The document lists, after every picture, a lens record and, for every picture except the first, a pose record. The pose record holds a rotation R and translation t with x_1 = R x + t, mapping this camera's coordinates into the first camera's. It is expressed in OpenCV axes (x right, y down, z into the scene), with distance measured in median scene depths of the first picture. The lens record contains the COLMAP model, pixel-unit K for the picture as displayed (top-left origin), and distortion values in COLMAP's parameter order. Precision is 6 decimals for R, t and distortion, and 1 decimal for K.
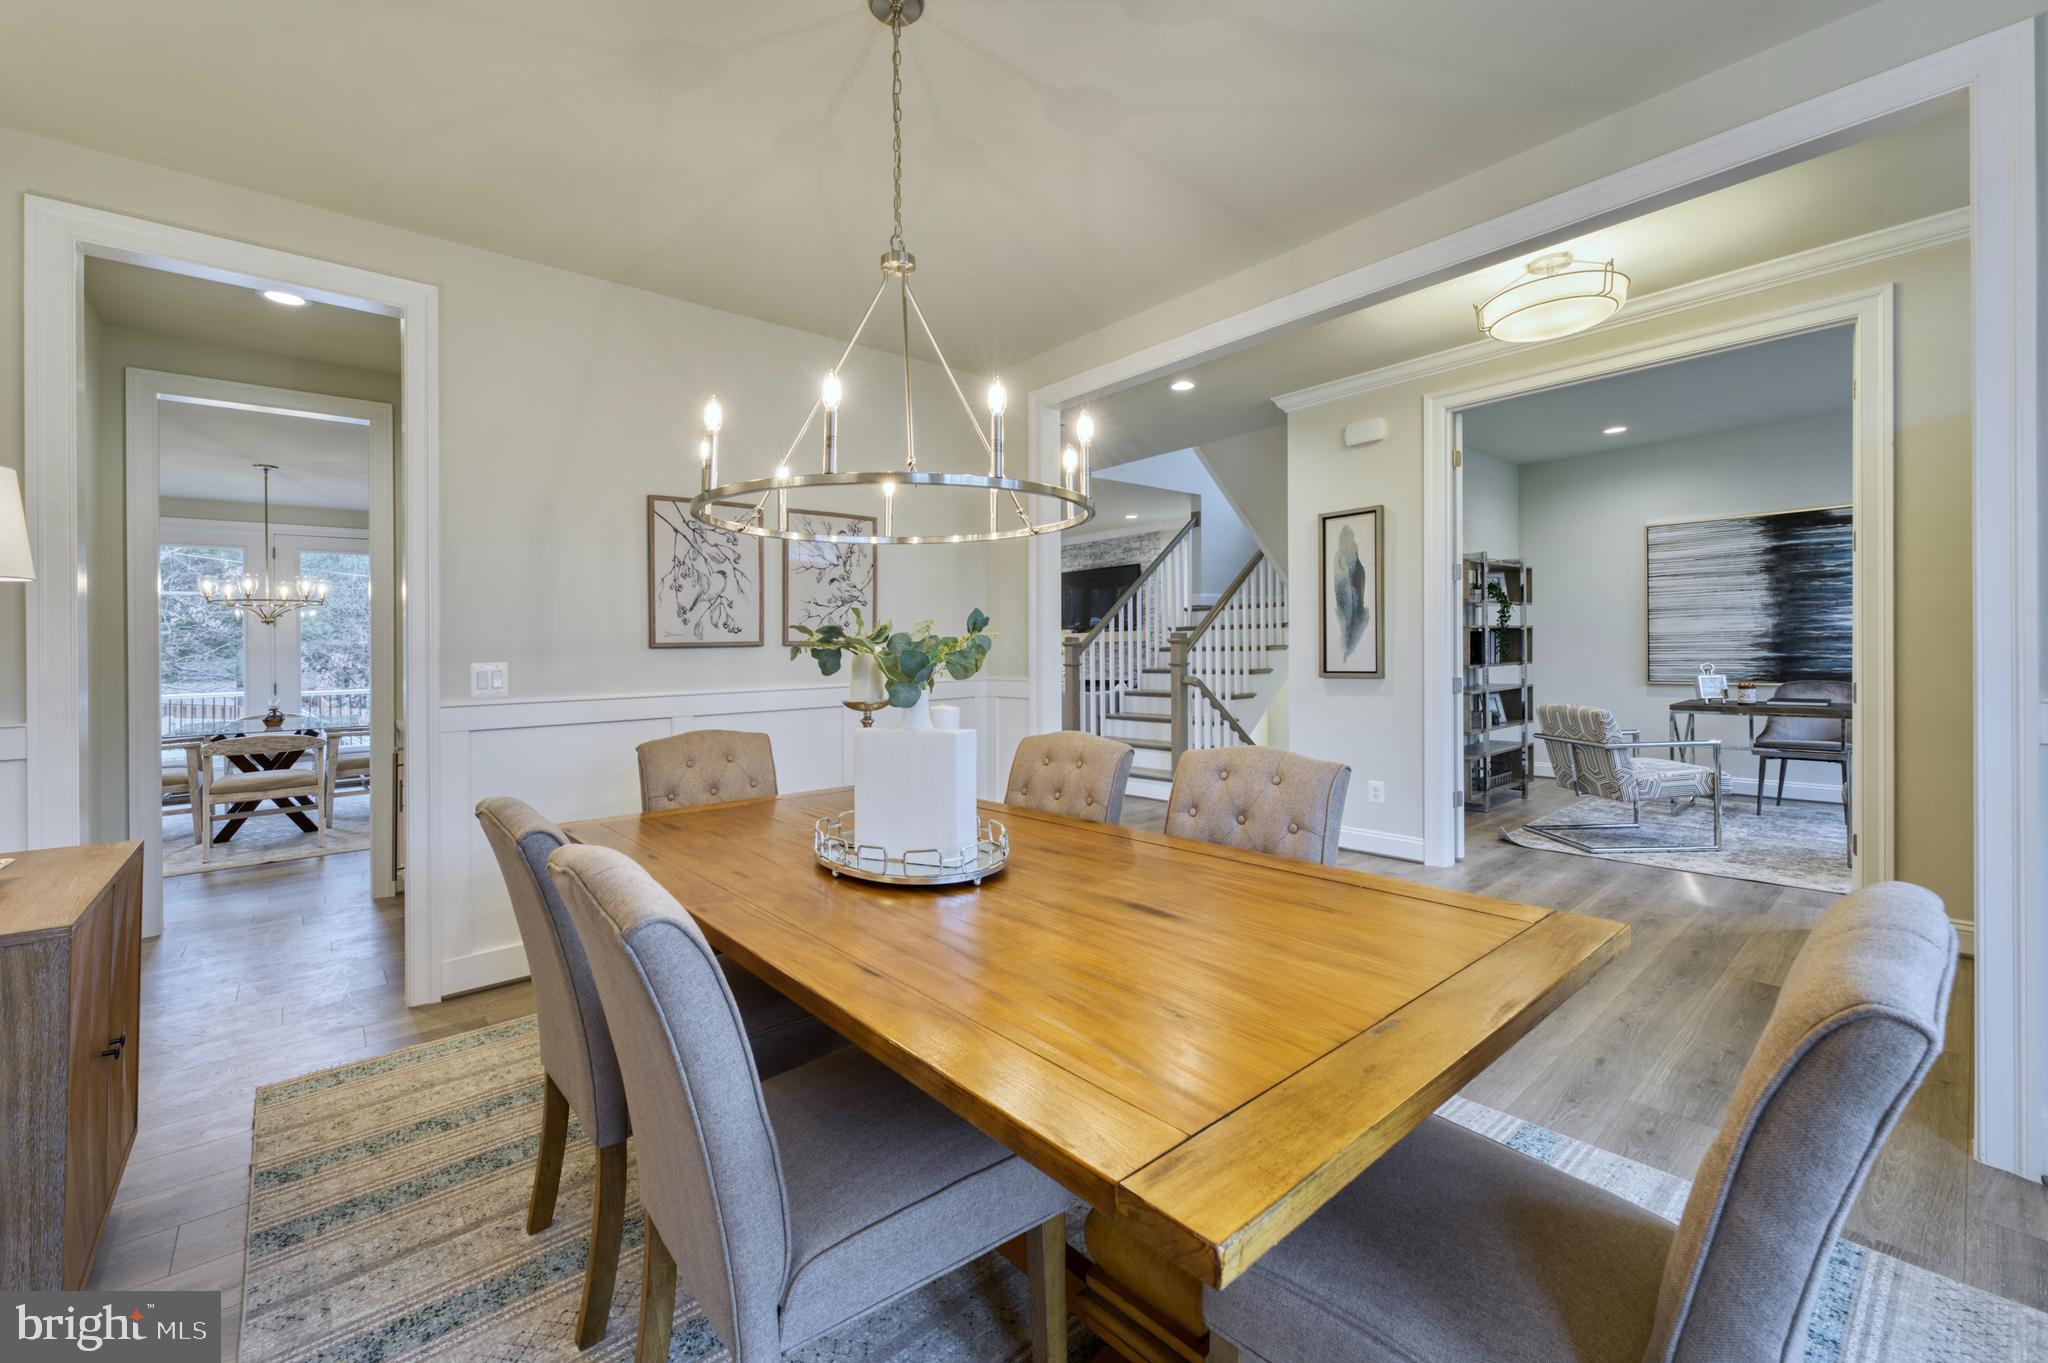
lens RADIAL K [[840.6, 0, 993.4], [0, 840.6, 673.3], [0, 0, 1]] dist [-0.010344, 0.000130]
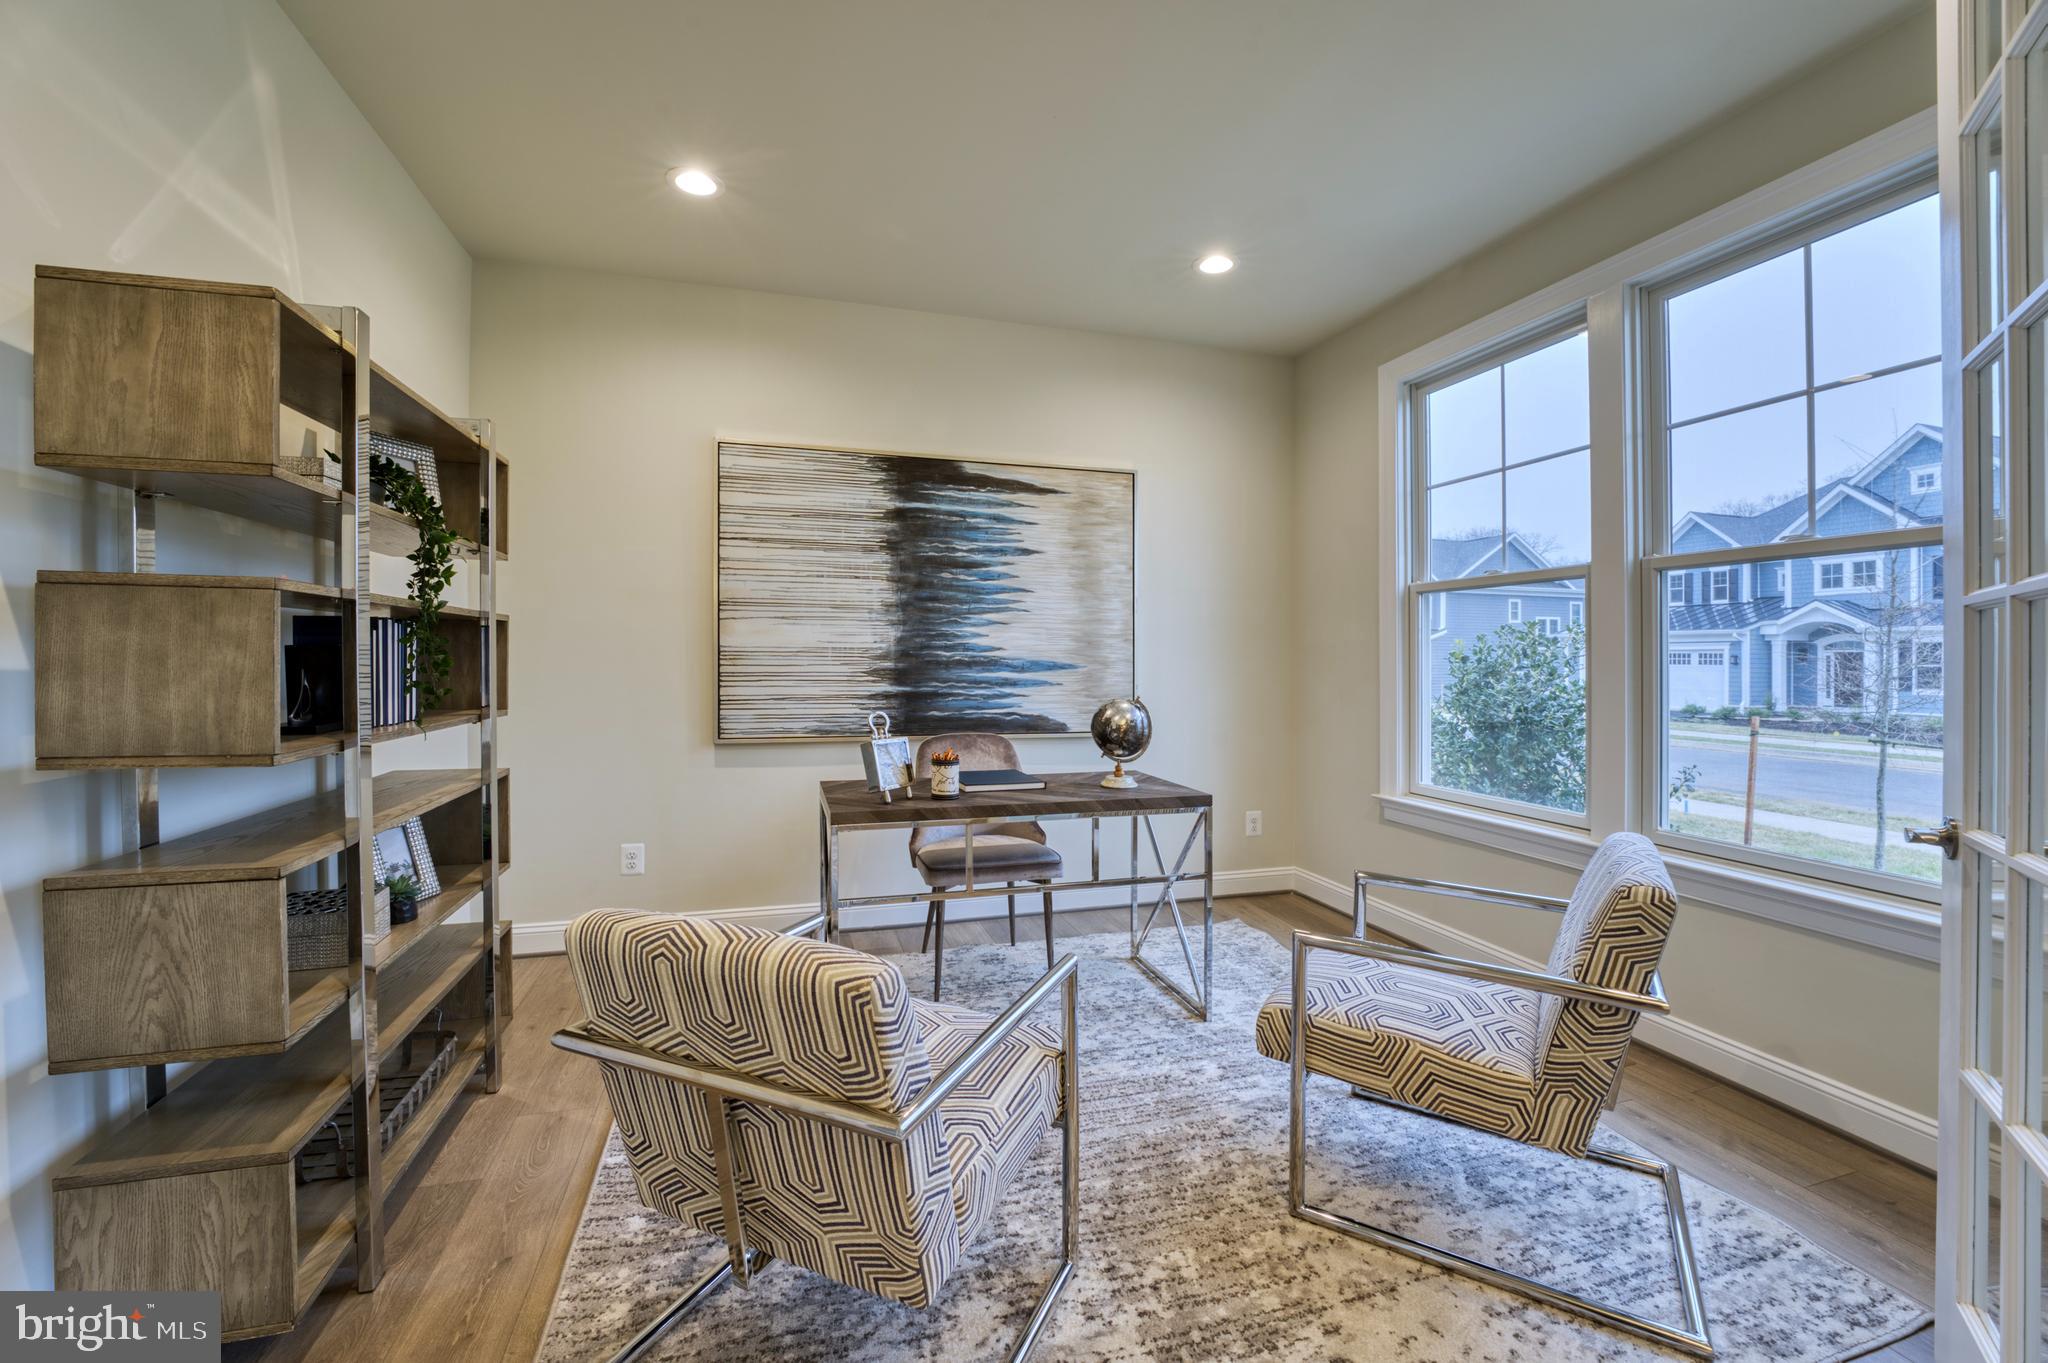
lens RADIAL K [[840.6, 0, 993.4], [0, 840.6, 673.3], [0, 0, 1]] dist [-0.010344, 0.000130]
pose [[0.423173, 0.009055, 0.906004, 0.413110], [0.009102, 0.999857, -0.014245, -0.024109], [-0.906003, 0.014274, 0.423030, 0.673179]]
